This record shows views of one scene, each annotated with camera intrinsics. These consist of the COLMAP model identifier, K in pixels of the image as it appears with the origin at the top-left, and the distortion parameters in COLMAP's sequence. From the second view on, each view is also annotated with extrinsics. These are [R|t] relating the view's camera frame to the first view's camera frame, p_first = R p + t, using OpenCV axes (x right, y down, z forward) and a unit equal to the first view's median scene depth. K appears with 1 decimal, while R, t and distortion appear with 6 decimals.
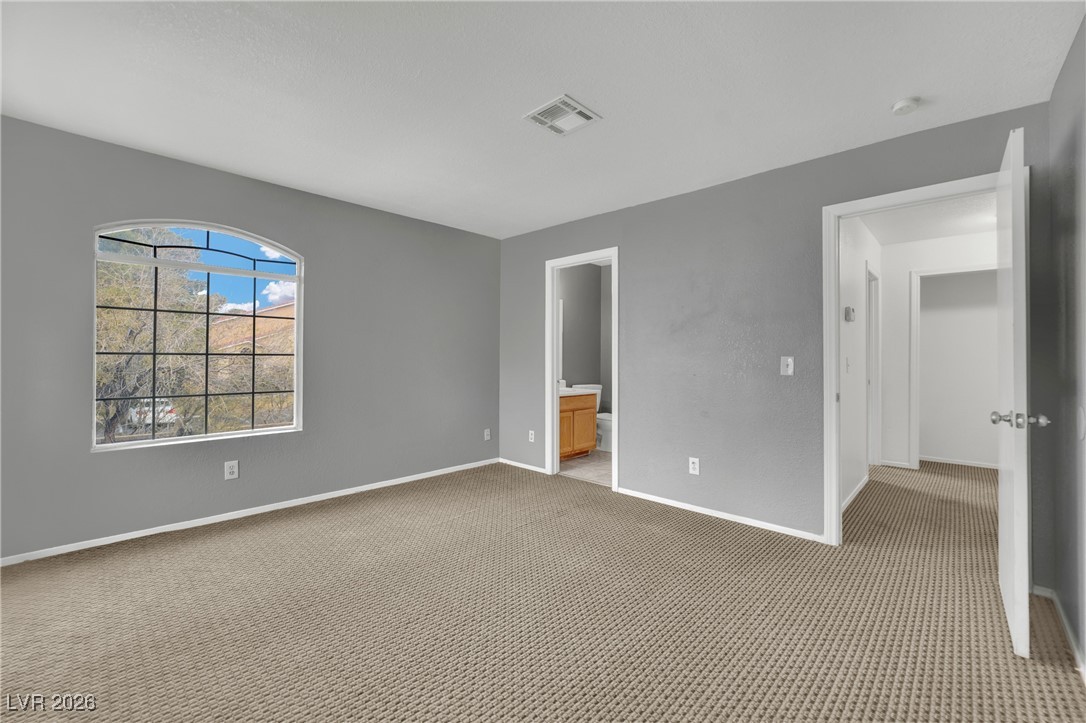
lens RADIAL K [[447.3, 0, 541.5], [0, 447.3, 359.3], [0, 0, 1]] dist [-0.024529, 0.000038]
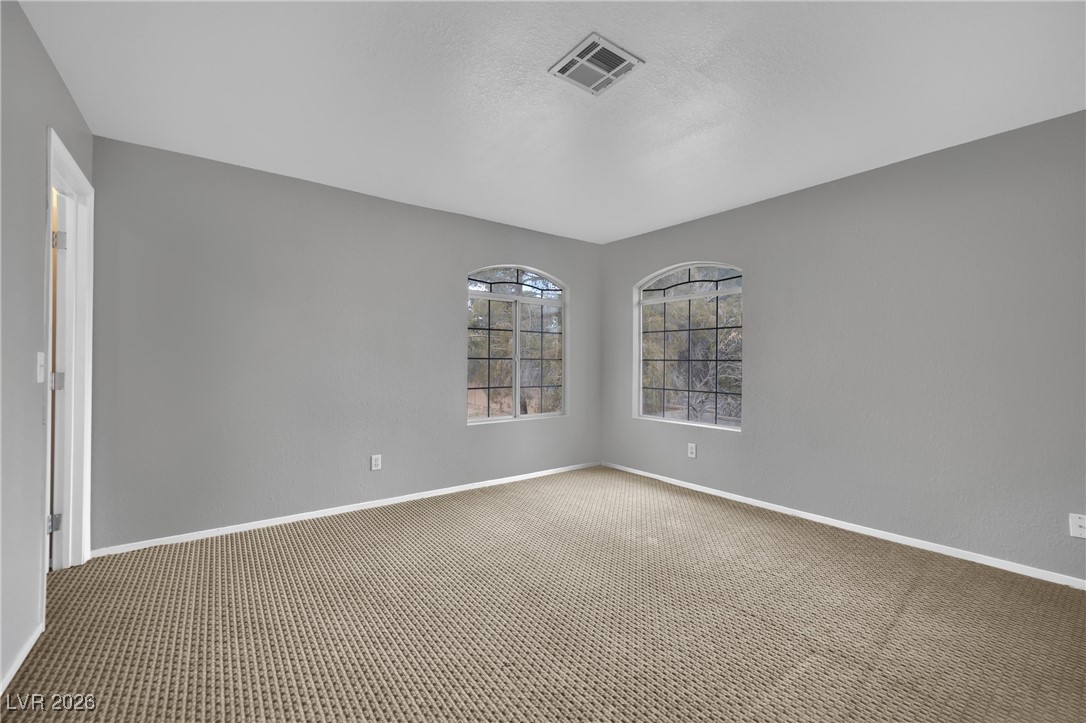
lens RADIAL K [[447.3, 0, 541.6], [0, 447.3, 361.3], [0, 0, 1]] dist [-0.024529, 0.000038]
pose [[-0.181440, -0.011534, -0.983334, 0.635205], [-0.002318, 0.999933, -0.011301, 0.009379], [0.983399, 0.000229, -0.181455, 0.794264]]
